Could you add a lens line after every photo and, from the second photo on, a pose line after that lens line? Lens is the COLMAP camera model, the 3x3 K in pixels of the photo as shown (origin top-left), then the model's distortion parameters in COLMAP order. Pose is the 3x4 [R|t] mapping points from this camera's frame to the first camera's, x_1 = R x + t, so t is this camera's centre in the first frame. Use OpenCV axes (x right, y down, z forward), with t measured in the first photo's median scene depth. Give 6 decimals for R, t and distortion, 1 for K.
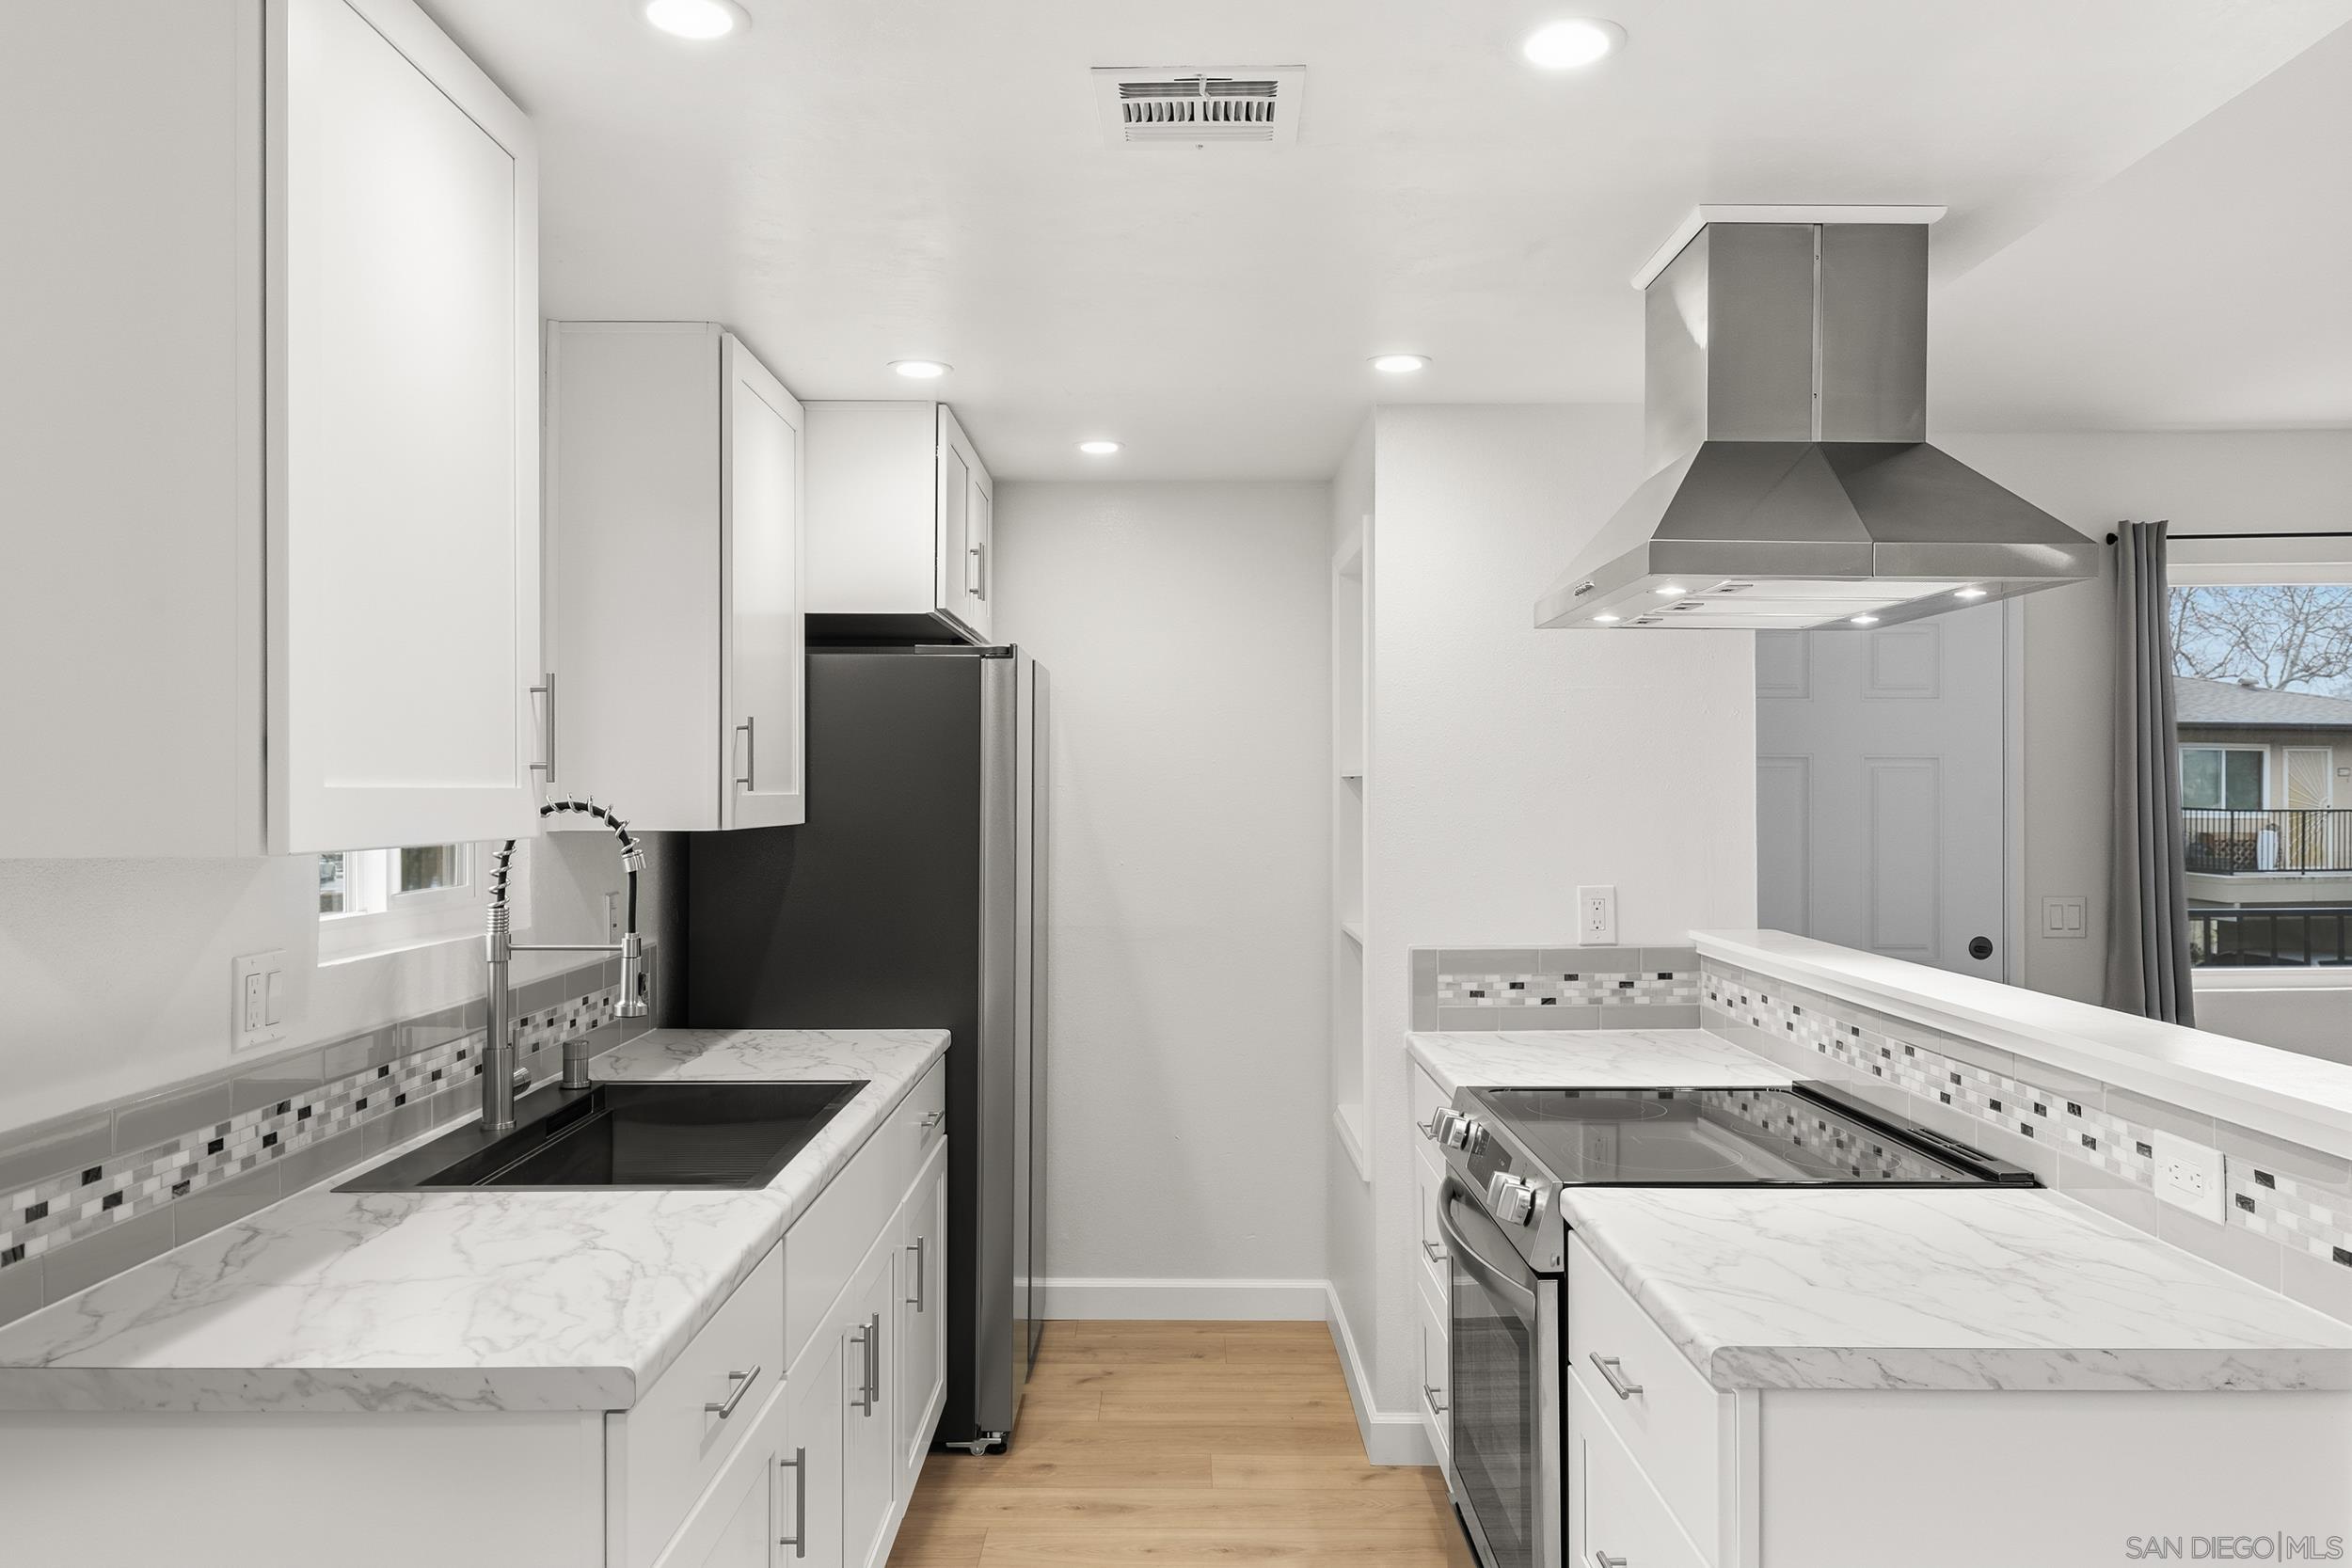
lens RADIAL K [[1692.1, 0, 1177.8], [0, 1692.1, 779.3], [0, 0, 1]] dist [-0.000759, 0.004617]
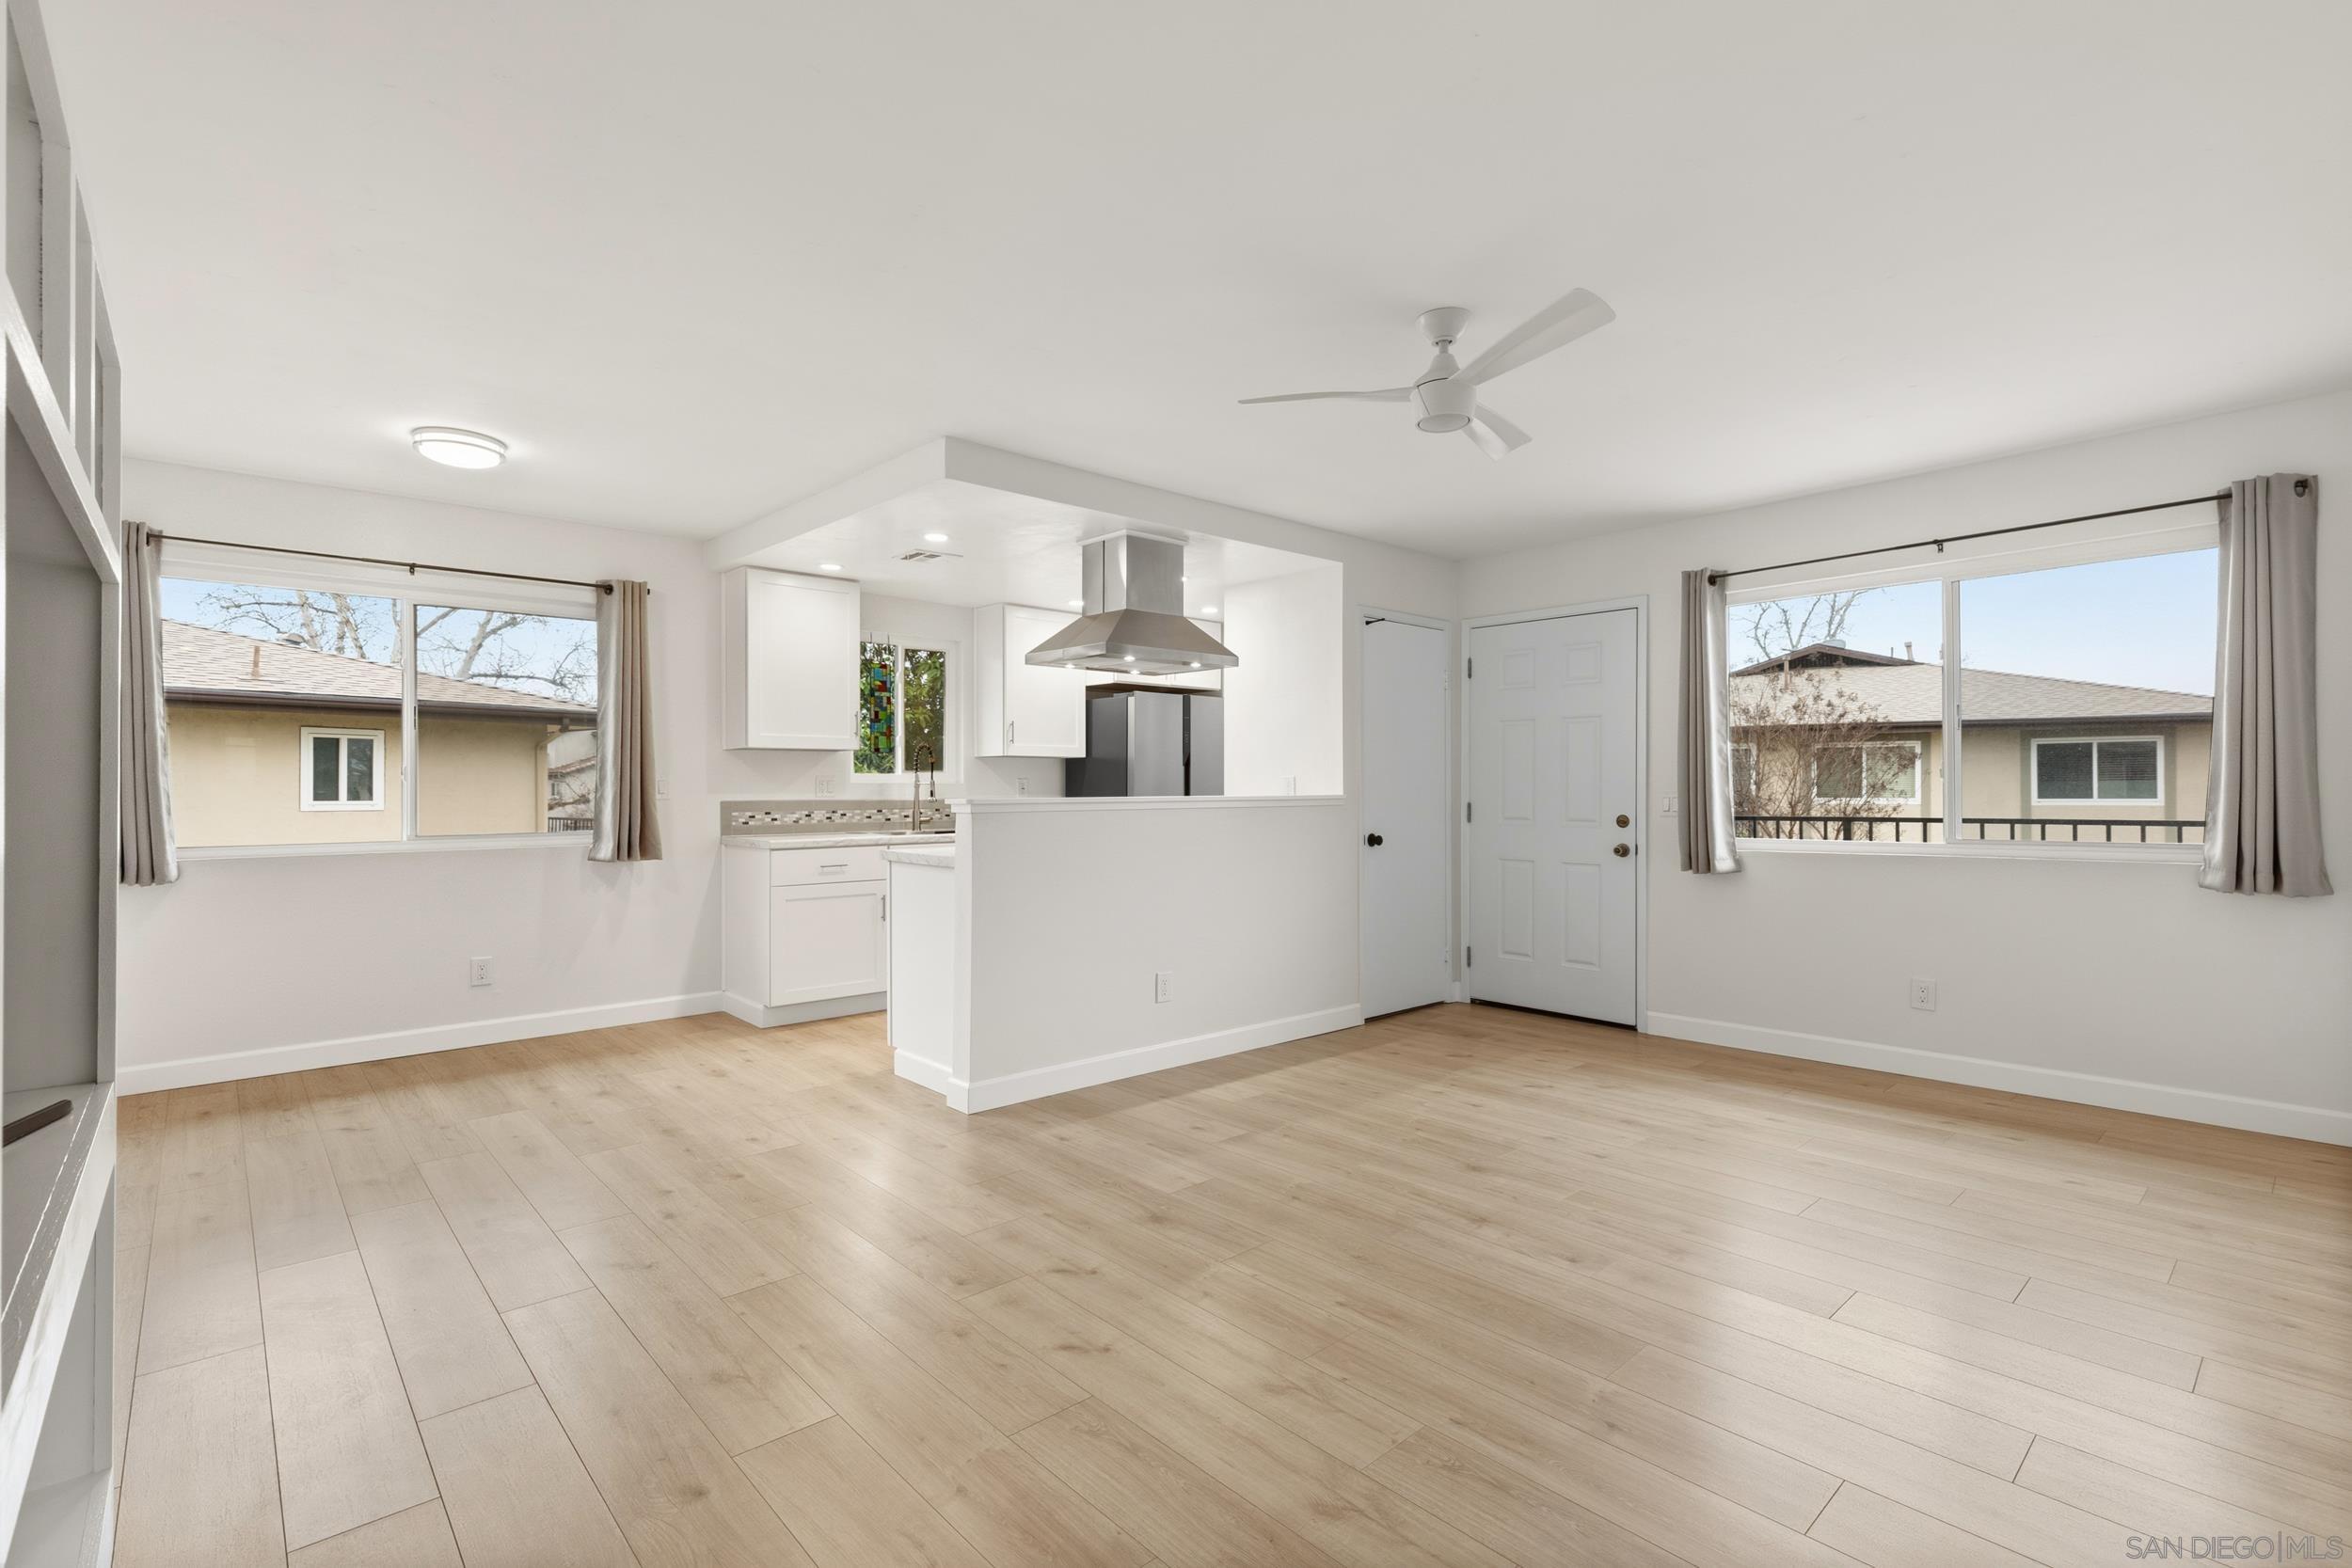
lens RADIAL K [[1068.3, 0, 1168.4], [0, 1068.3, 784.6], [0, 0, 1]] dist [0.007215, -0.002204]
pose [[0.670194, -0.002072, -0.742183, 1.534916], [0.005164, 0.999985, 0.001872, 0.087655], [0.742168, -0.005087, 0.670195, -0.163964]]
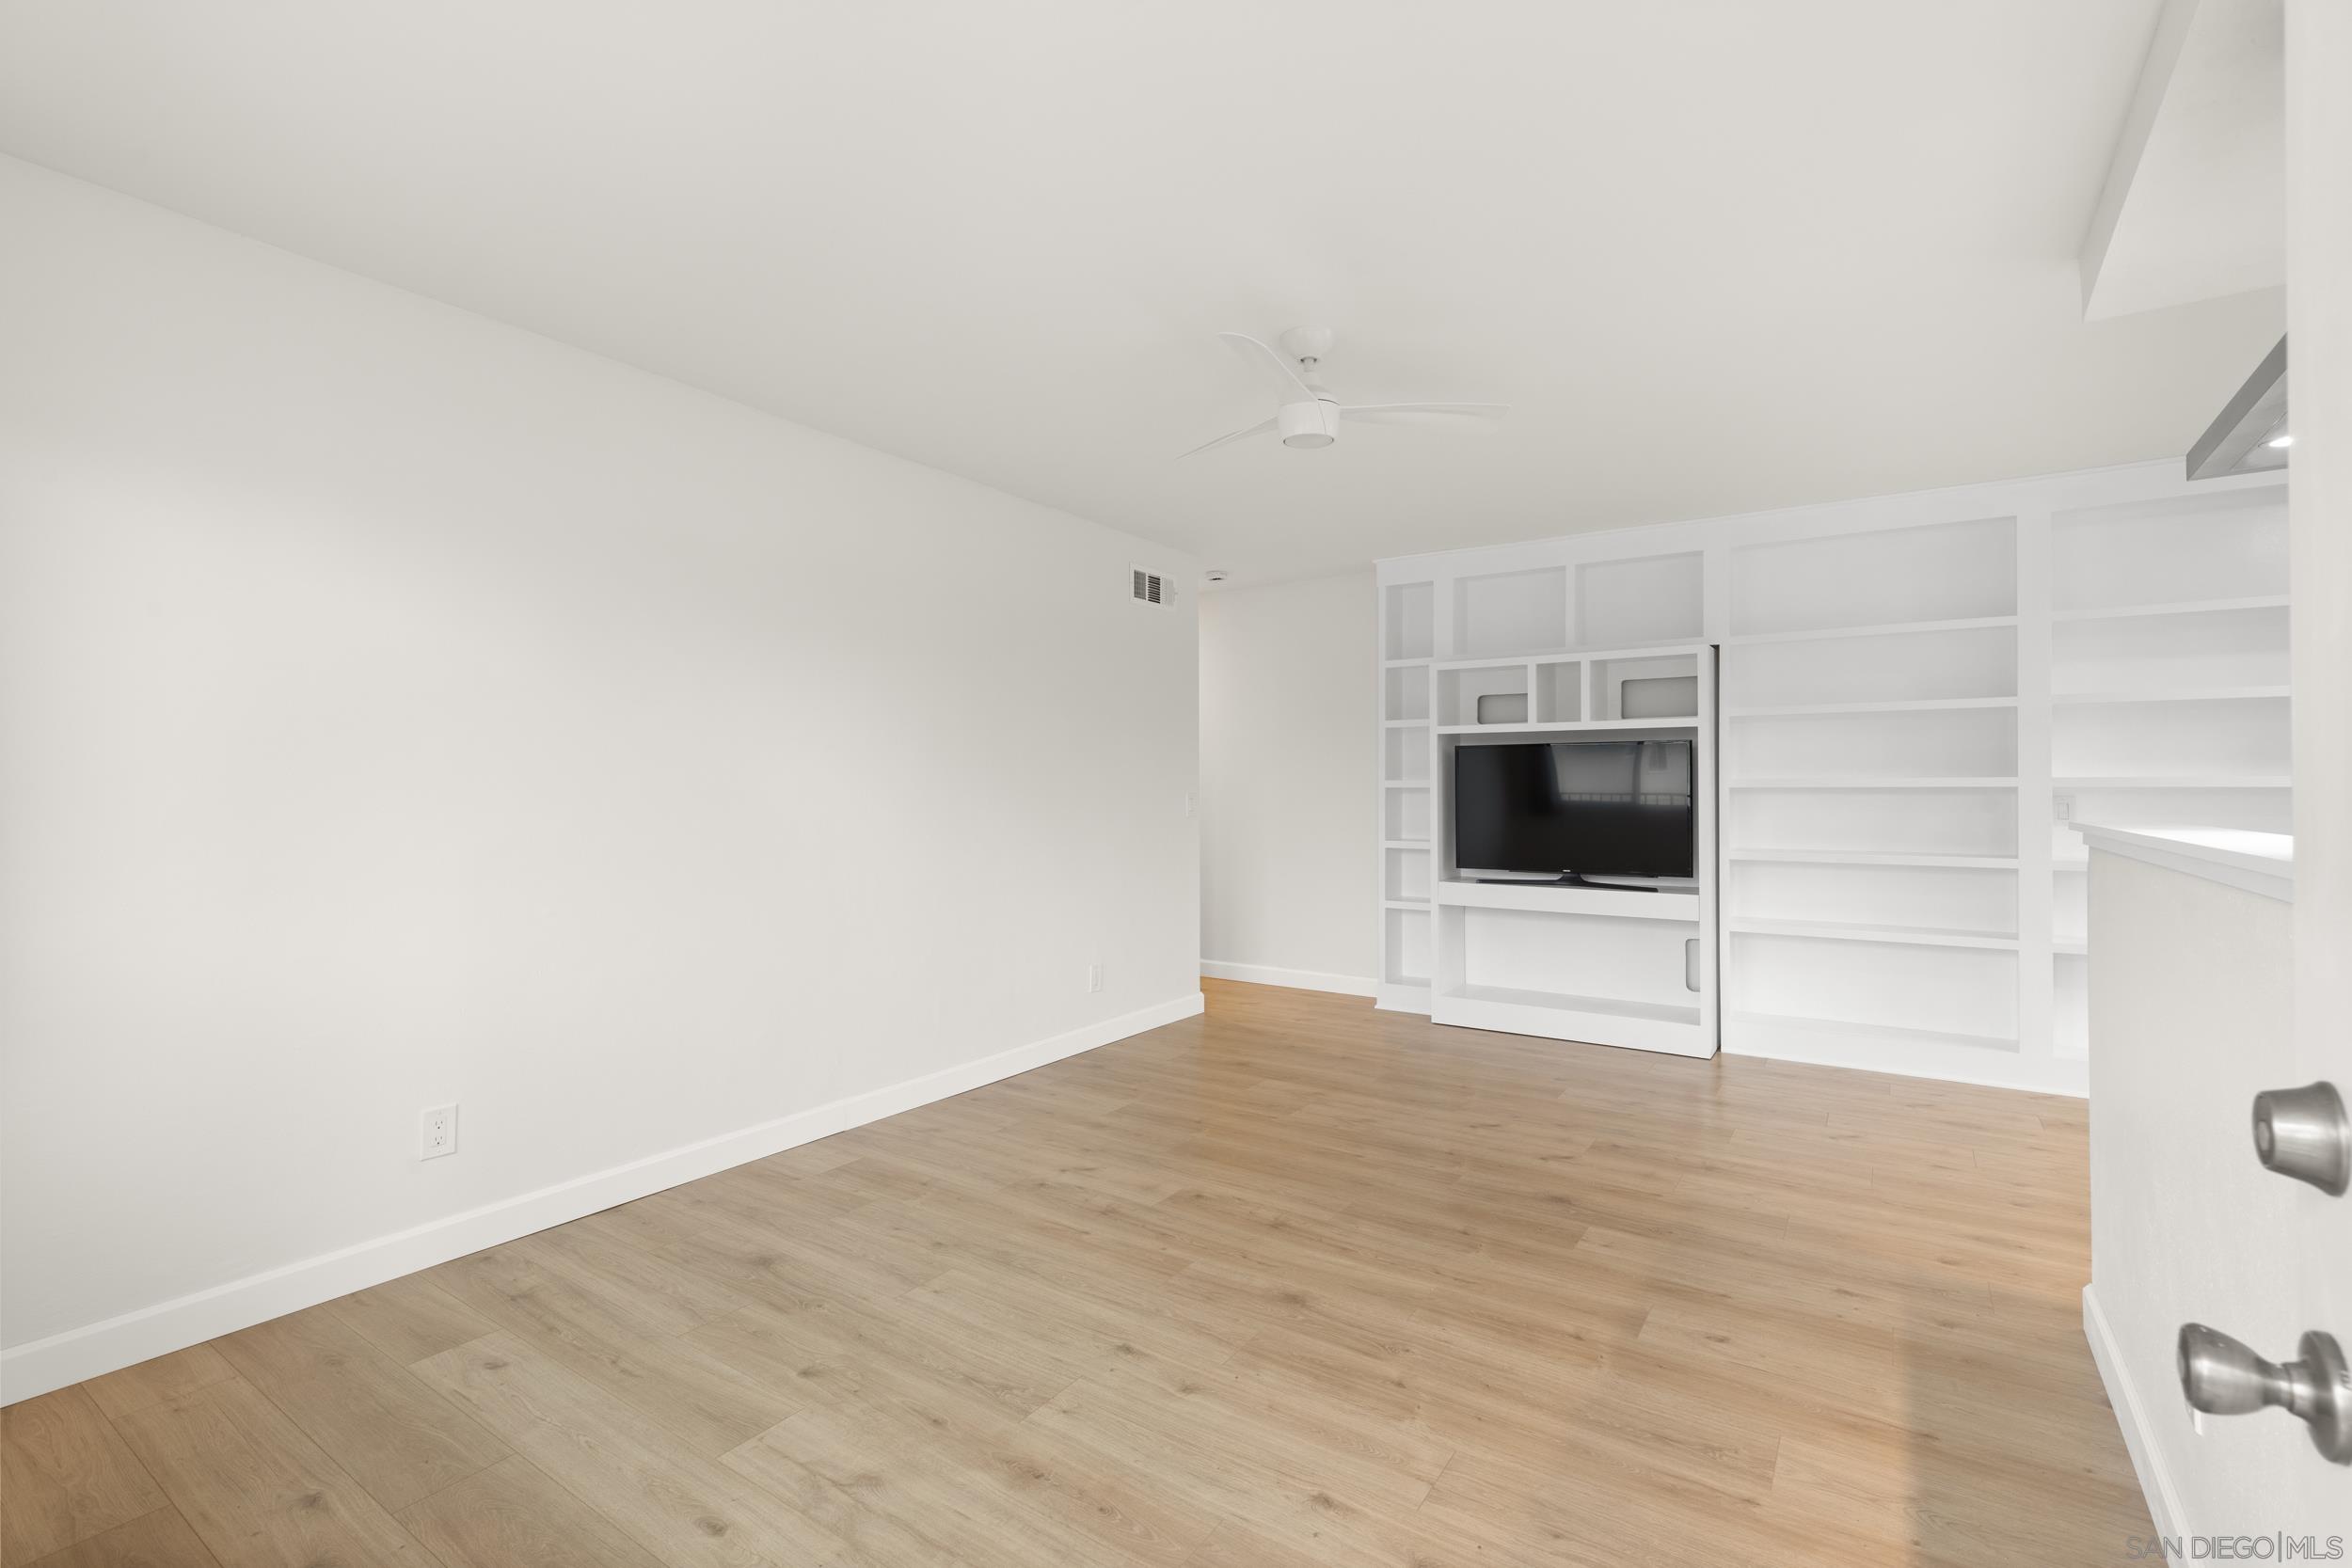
lens RADIAL K [[1068.3, 0, 1168.7], [0, 1068.3, 785.2], [0, 0, 1]] dist [0.007215, -0.002204]
pose [[-0.827927, 0.001863, 0.560833, 0.540472], [-0.002815, 0.999968, -0.007478, 0.086966], [-0.560829, -0.007769, -0.827895, 1.556008]]
